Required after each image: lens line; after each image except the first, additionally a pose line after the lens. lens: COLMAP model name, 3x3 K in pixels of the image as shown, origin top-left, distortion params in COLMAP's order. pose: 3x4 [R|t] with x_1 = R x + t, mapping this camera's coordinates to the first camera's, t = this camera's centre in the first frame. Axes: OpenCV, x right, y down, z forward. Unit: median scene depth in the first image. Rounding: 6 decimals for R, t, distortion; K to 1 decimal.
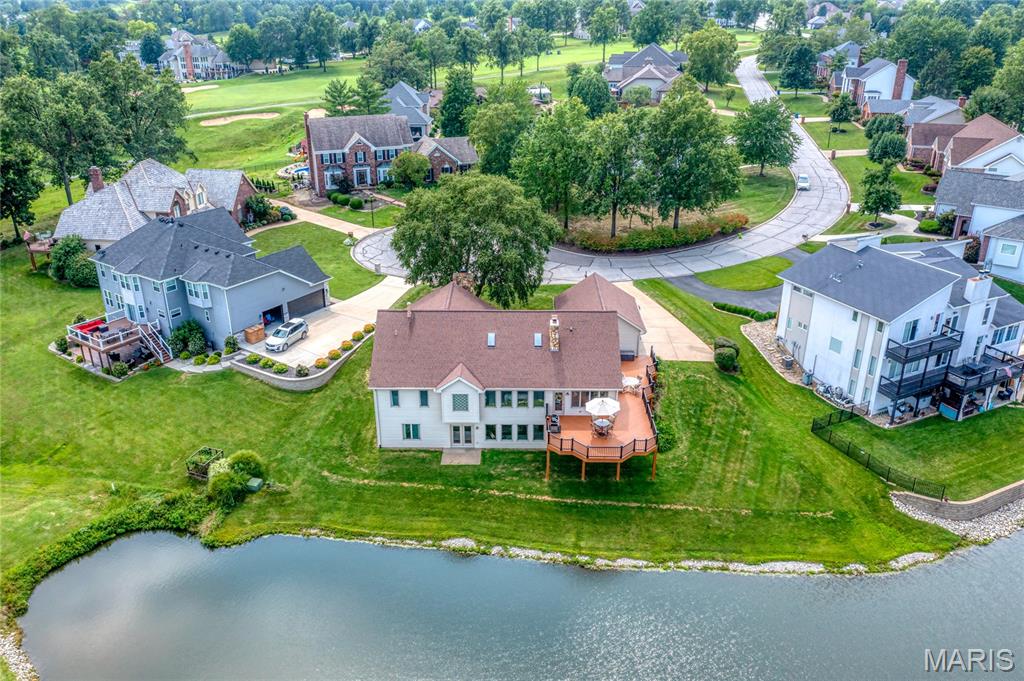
lens RADIAL K [[804.1, 0, 512.0], [0, 804.1, 340.5], [0, 0, 1]] dist [-0.017261, 0.004202]
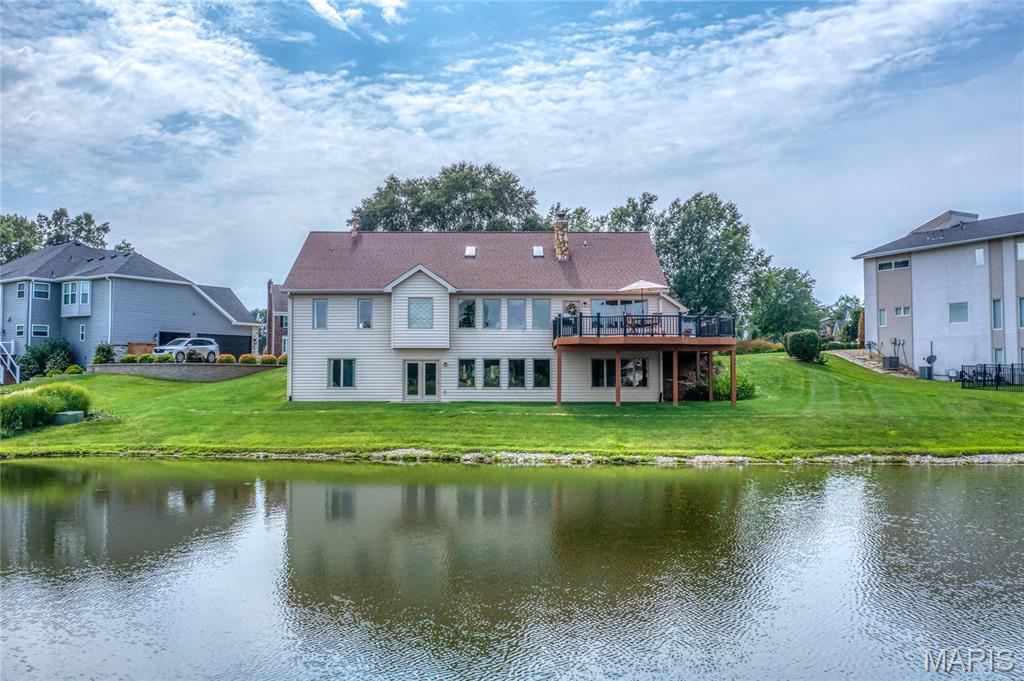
lens RADIAL K [[845.9, 0, 512.0], [0, 845.9, 340.5], [0, 0, 1]] dist [-0.038720, 0.061514]
pose [[0.999958, 0.002345, 0.008914, 0.003509], [0.001966, 0.890568, -0.454847, 0.397457], [-0.009005, 0.454845, 0.890525, 0.393919]]
